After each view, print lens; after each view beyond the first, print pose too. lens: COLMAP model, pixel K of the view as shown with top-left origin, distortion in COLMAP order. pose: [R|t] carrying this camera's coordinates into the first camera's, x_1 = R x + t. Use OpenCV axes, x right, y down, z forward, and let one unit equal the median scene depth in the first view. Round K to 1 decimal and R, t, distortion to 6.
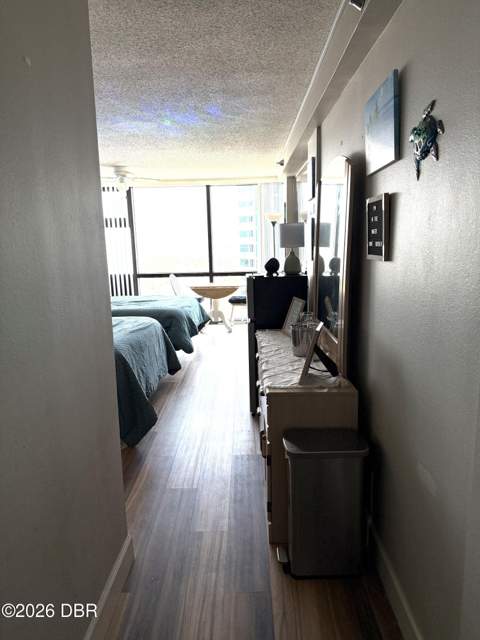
lens RADIAL K [[447.0, 0, 240.3], [0, 447.0, 321.0], [0, 0, 1]] dist [0.059036, -0.072694]
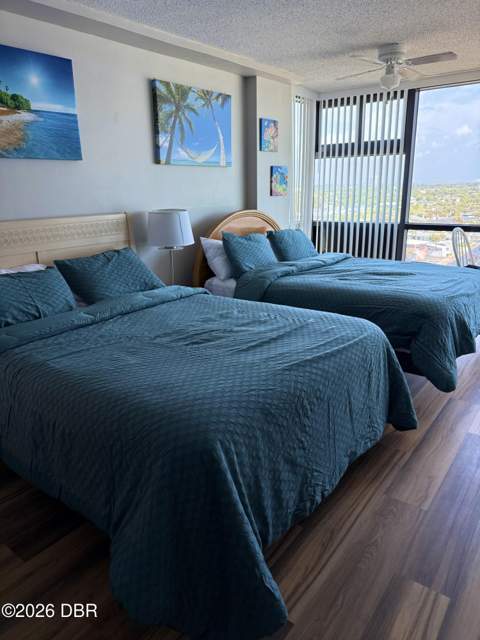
lens RADIAL K [[447.0, 0, 236.0], [0, 447.0, 322.5], [0, 0, 1]] dist [0.059036, -0.072694]
pose [[0.799936, 0.168661, -0.575895, -0.014199], [-0.093022, 0.982941, 0.158661, -0.044572], [0.592831, -0.073348, 0.801980, 0.300036]]
